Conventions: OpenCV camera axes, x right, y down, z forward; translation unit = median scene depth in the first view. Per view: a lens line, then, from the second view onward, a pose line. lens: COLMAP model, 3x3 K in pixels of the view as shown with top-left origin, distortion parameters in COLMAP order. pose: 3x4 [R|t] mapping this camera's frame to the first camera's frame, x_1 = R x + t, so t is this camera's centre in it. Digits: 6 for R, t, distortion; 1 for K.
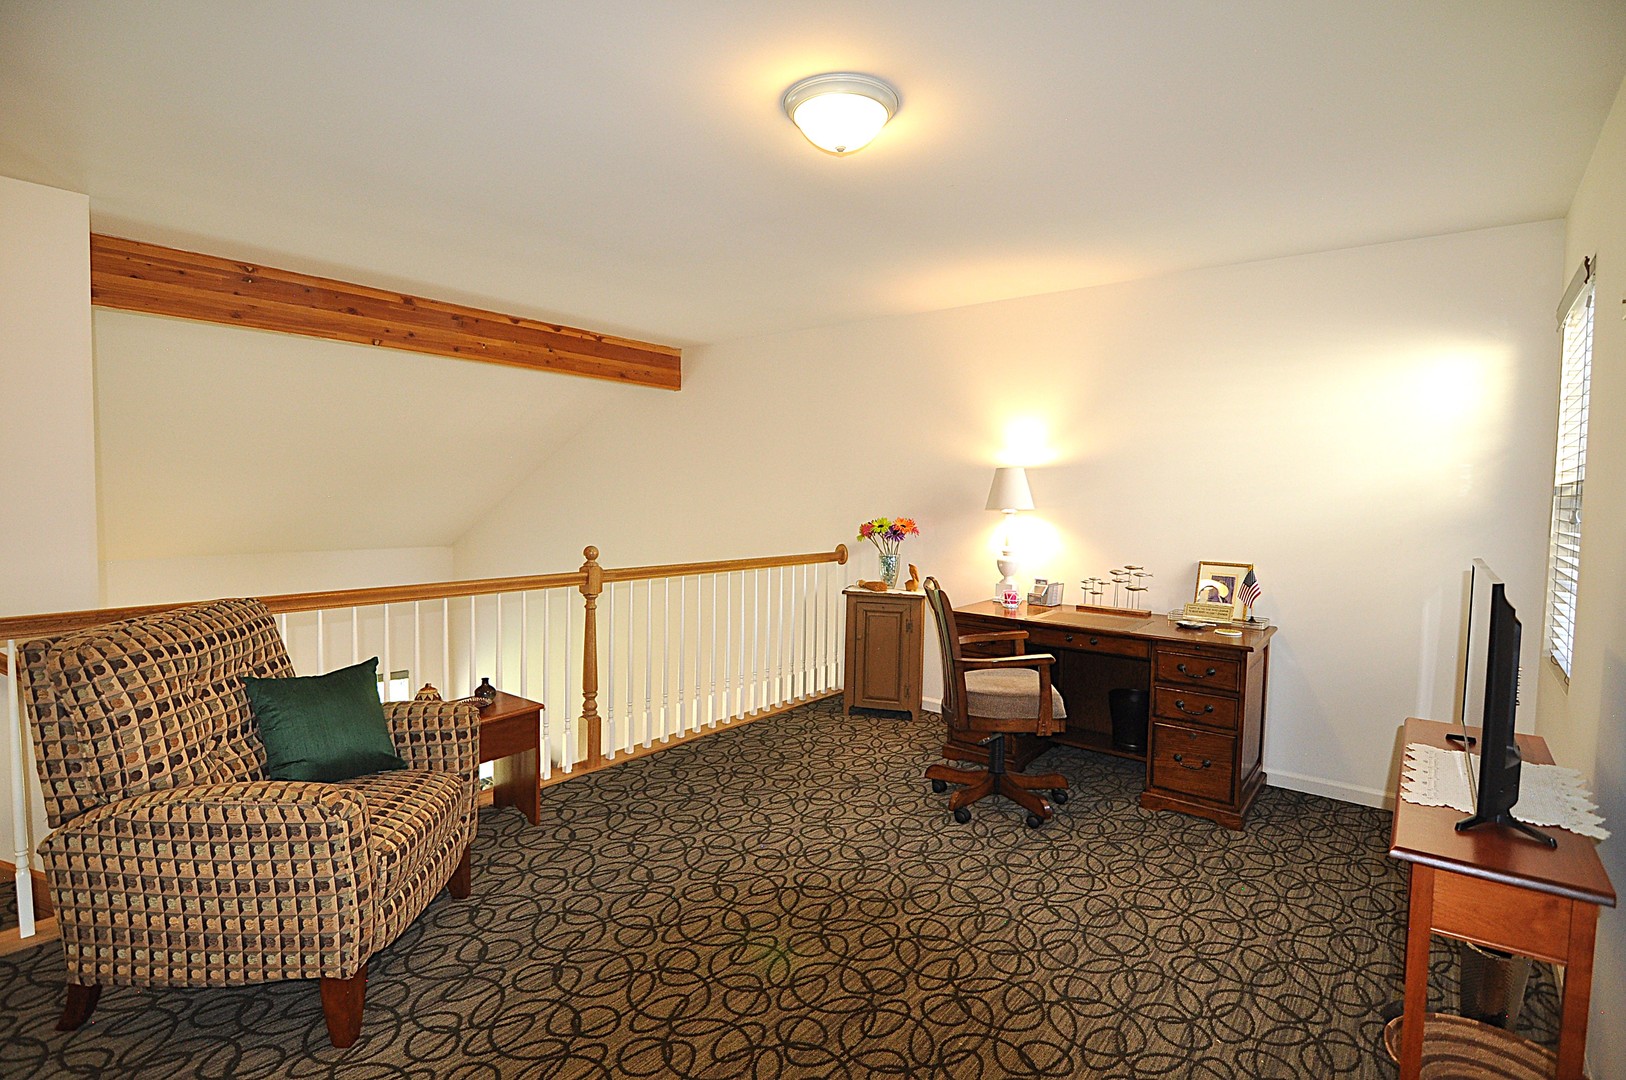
lens RADIAL K [[741.8, 0, 810.5], [0, 741.8, 544.1], [0, 0, 1]] dist [0.002230, -0.000297]
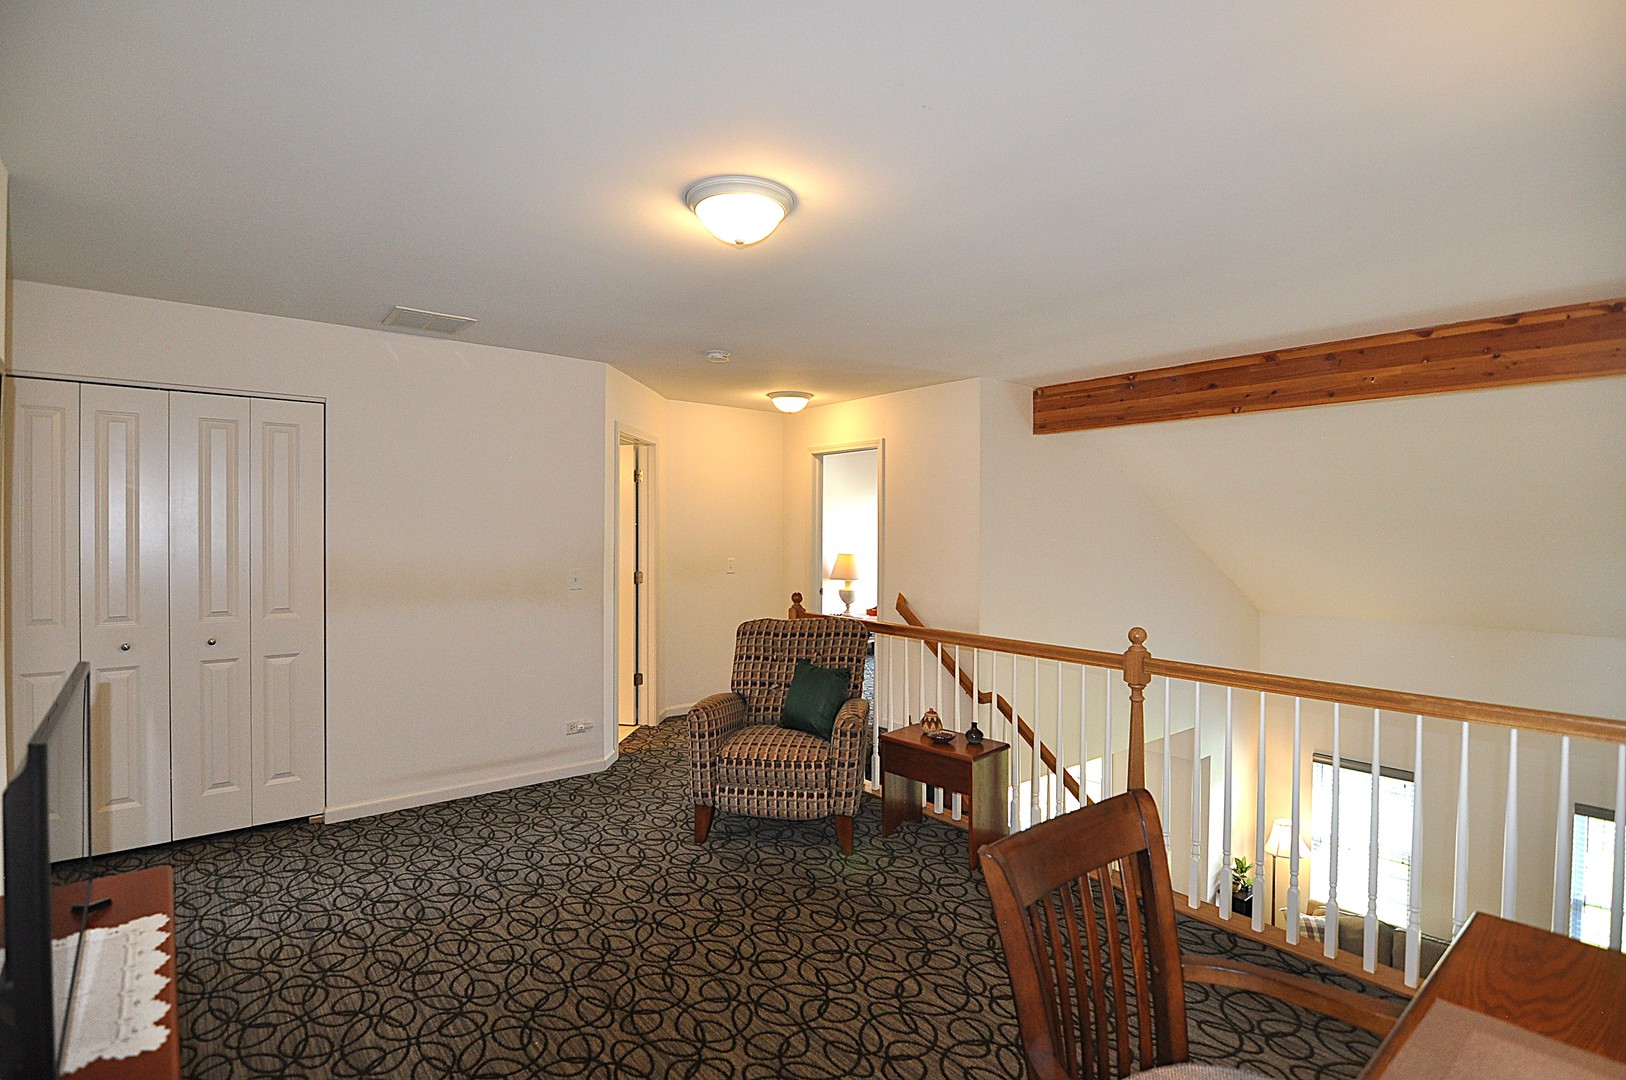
lens RADIAL K [[786.2, 0, 812.3], [0, 786.2, 536.2], [0, 0, 1]] dist [-0.002529, -0.000059]
pose [[-0.165799, -0.007747, -0.986129, 0.673807], [-0.080322, 0.996753, 0.005675, -0.078790], [0.982883, 0.080148, -0.165883, 0.779064]]
